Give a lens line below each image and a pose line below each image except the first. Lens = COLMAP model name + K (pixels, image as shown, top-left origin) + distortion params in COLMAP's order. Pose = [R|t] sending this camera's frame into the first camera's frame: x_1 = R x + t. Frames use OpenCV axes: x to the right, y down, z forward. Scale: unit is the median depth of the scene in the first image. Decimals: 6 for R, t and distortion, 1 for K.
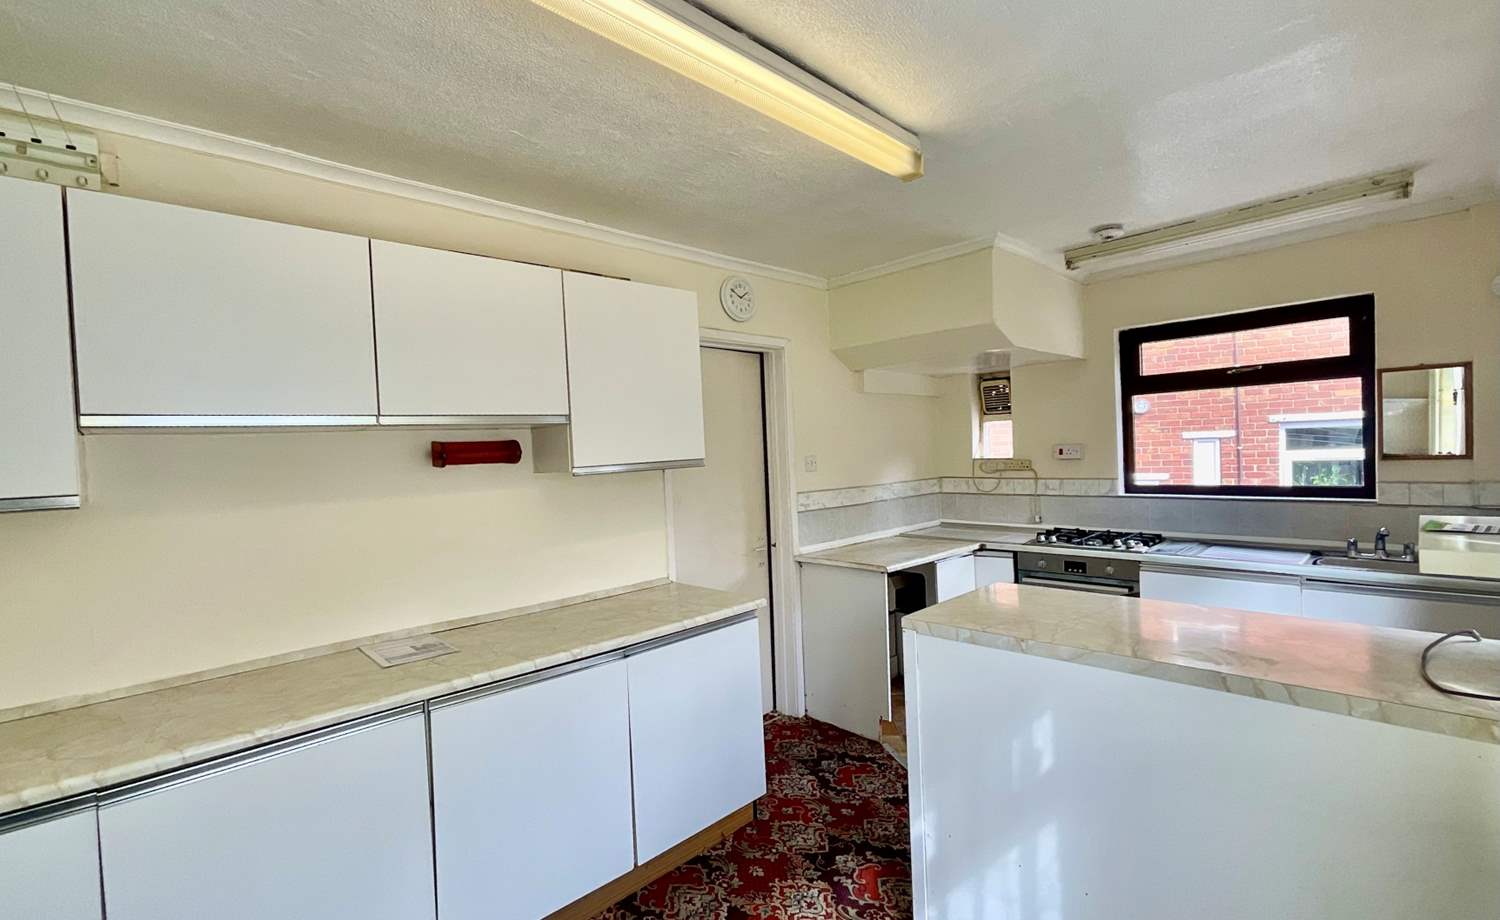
lens RADIAL K [[662.9, 0, 772.5], [0, 662.9, 477.4], [0, 0, 1]] dist [0.029415, -0.000072]
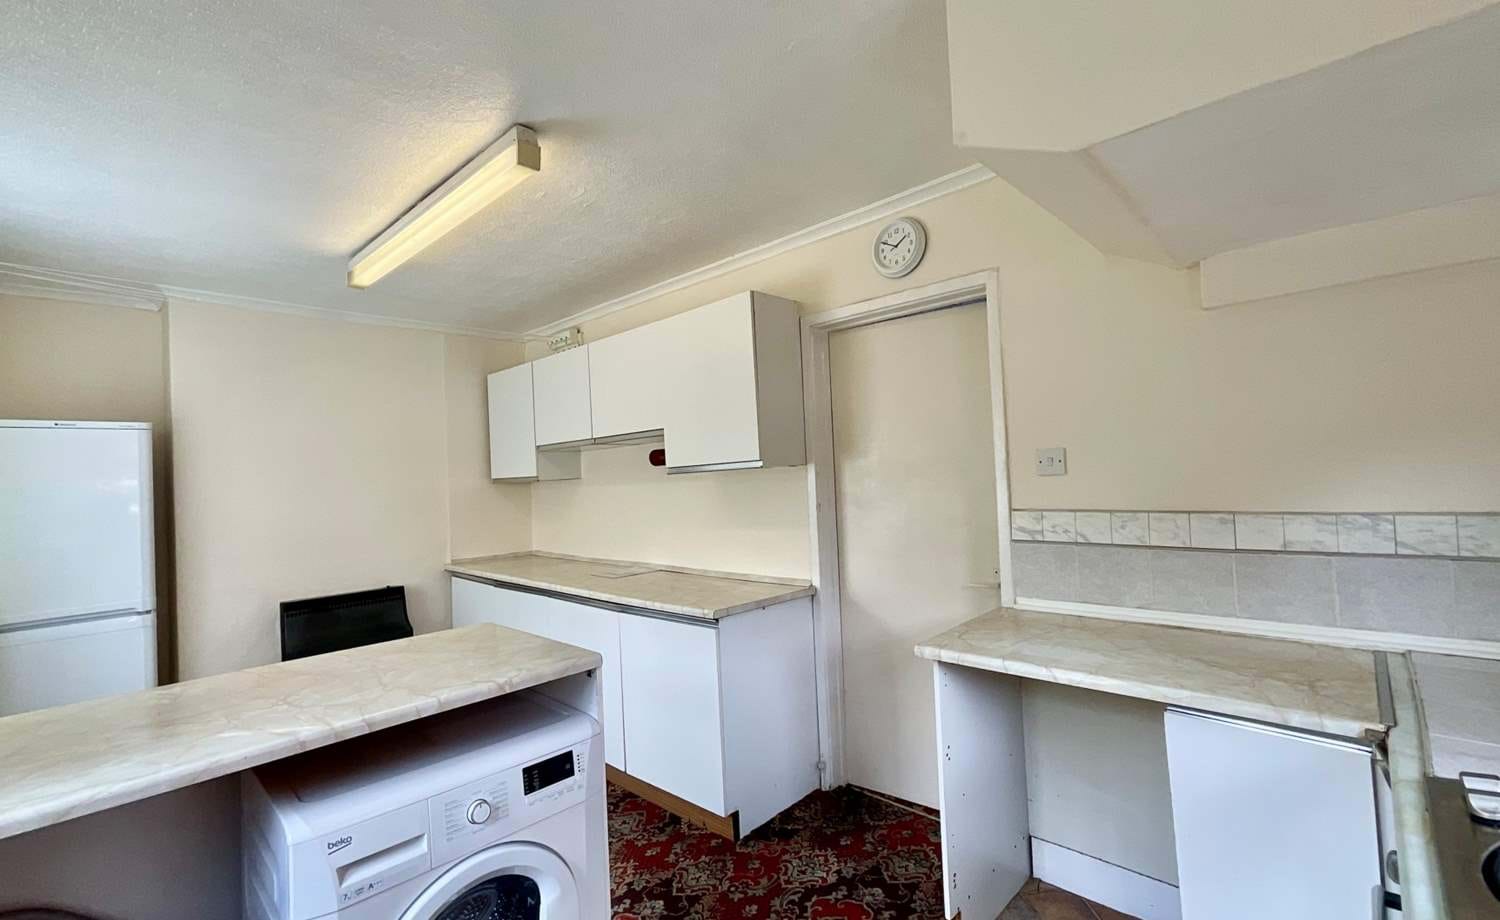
lens RADIAL K [[664.2, 0, 750.8], [0, 664.2, 470.6], [0, 0, 1]] dist [-0.000777, -0.000053]
pose [[0.020580, 0.038223, -0.999057, 0.795922], [0.002766, 0.999263, 0.038288, -0.045584], [0.999784, -0.003551, 0.020459, 0.893778]]
